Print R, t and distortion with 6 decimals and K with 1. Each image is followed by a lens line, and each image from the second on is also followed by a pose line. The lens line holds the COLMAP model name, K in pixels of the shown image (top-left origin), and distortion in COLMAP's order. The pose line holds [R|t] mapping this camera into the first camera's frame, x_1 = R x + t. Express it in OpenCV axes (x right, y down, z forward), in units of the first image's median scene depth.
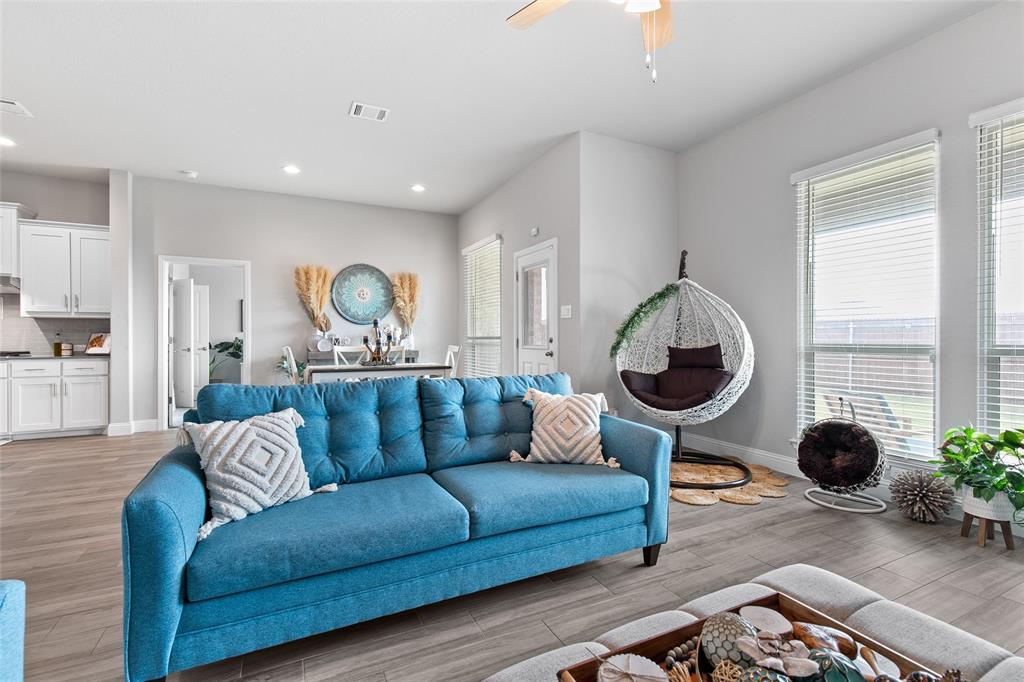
lens RADIAL K [[461.8, 0, 512.0], [0, 461.8, 341.0], [0, 0, 1]] dist [0.007370, -0.000109]
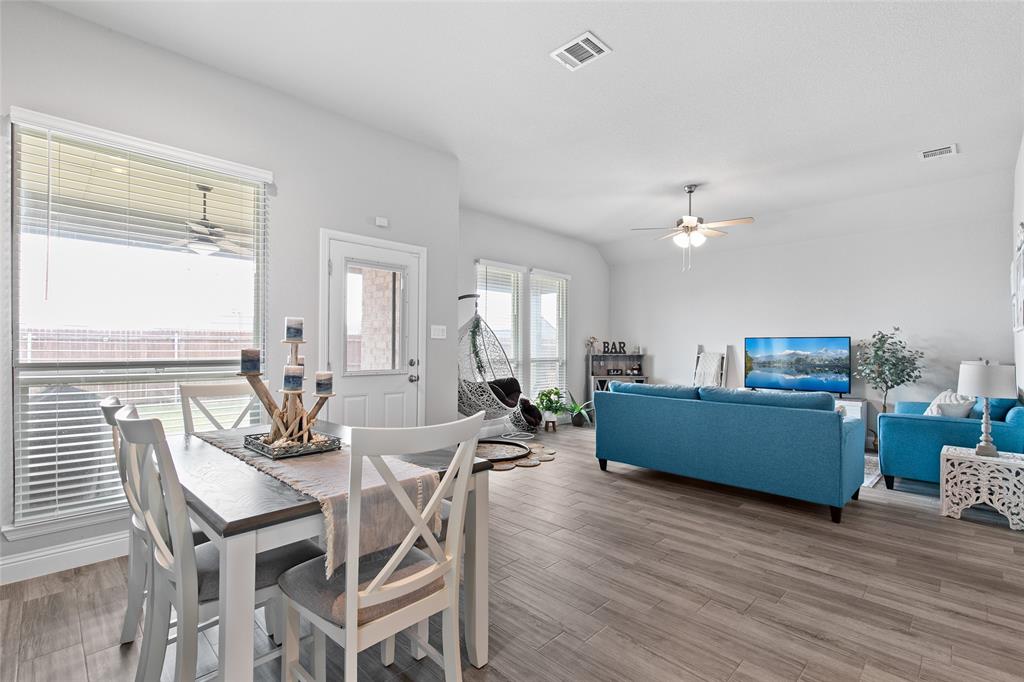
lens RADIAL K [[460.2, 0, 514.6], [0, 460.2, 345.1], [0, 0, 1]] dist [0.007275, -0.001039]
pose [[-0.326150, 0.005911, 0.945300, -0.686831], [0.003371, 0.999981, -0.005090, -0.025576], [-0.945312, 0.001527, -0.326164, 0.958589]]
